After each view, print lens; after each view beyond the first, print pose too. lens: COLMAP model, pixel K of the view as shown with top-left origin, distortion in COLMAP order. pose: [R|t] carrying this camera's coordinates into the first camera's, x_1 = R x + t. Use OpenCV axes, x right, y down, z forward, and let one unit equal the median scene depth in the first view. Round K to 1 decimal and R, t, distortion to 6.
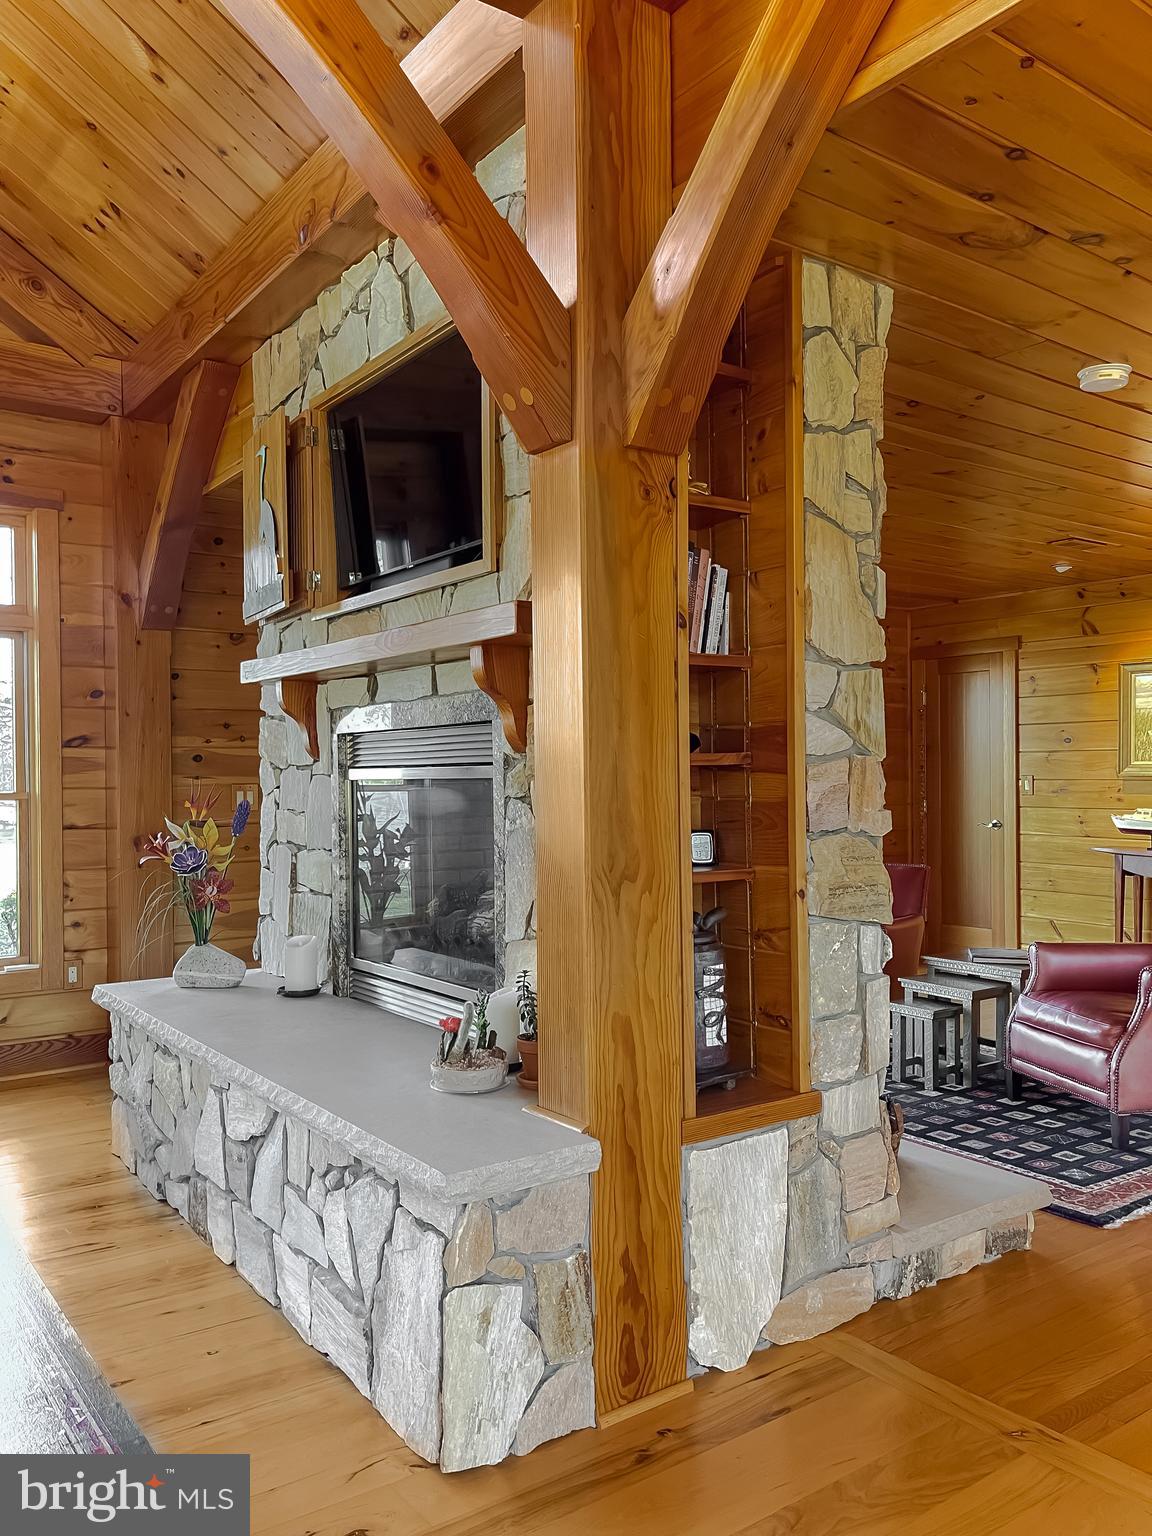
lens RADIAL K [[1189.9, 0, 573.8], [0, 1189.9, 772.8], [0, 0, 1]] dist [0.073609, -0.074991]
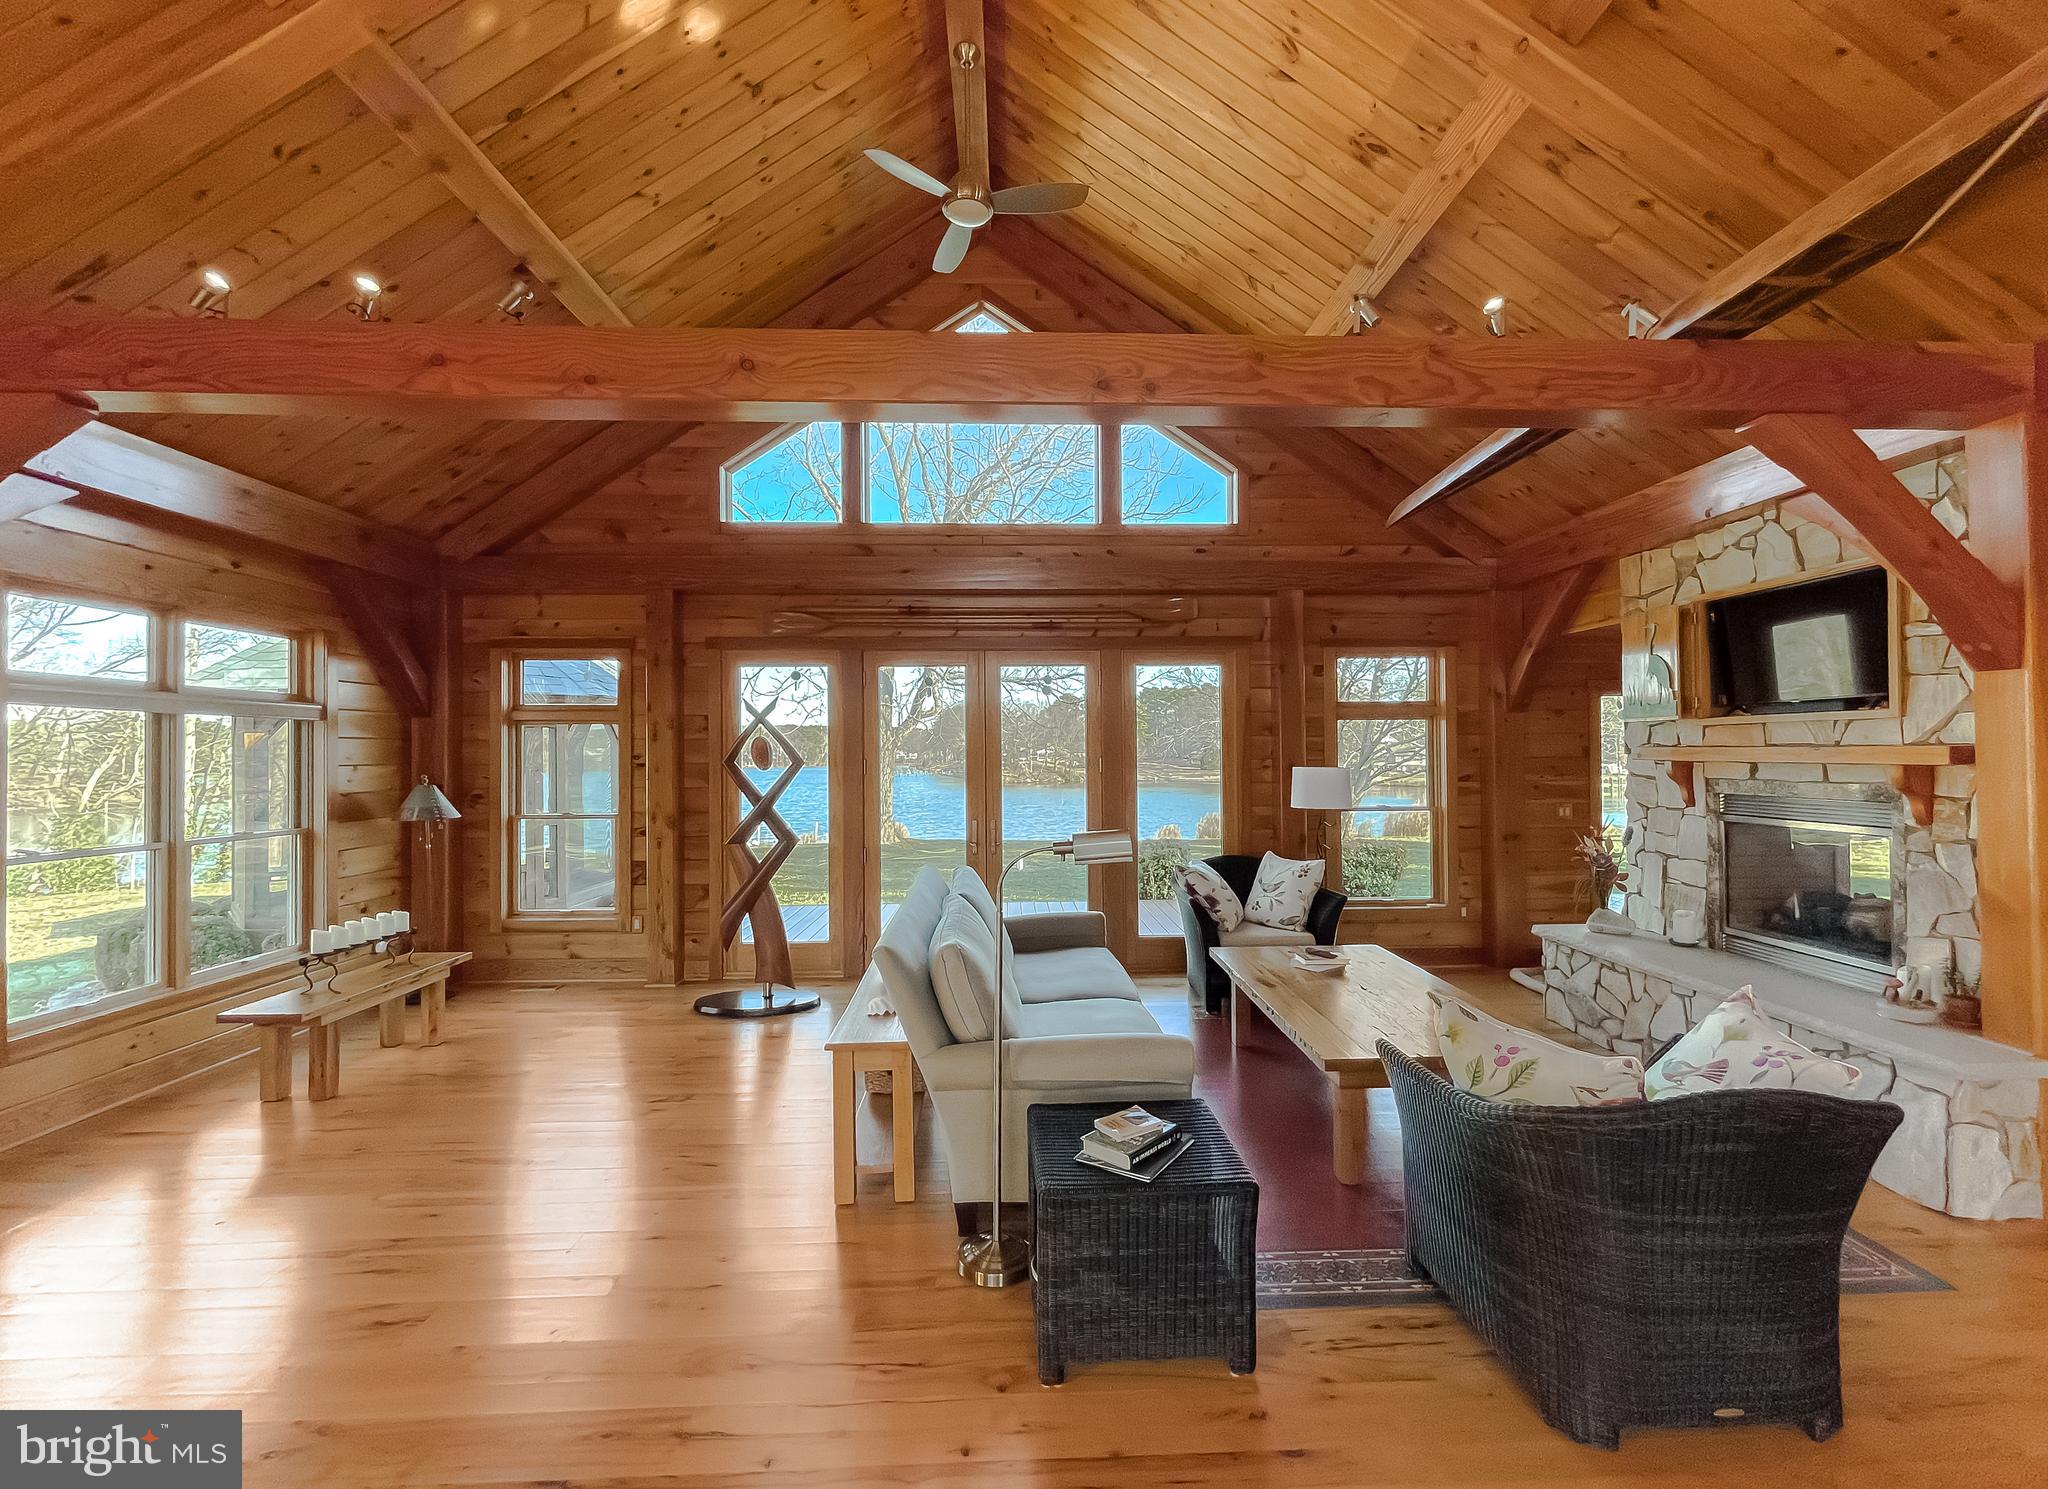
lens RADIAL K [[883.4, 0, 1047.9], [0, 883.4, 742.0], [0, 0, 1]] dist [-0.000400, 0.000123]
pose [[0.844016, -0.001178, -0.536317, -0.329003], [-0.000880, 0.999993, -0.003581, -0.101661], [0.536318, 0.003495, 0.844009, -0.563549]]
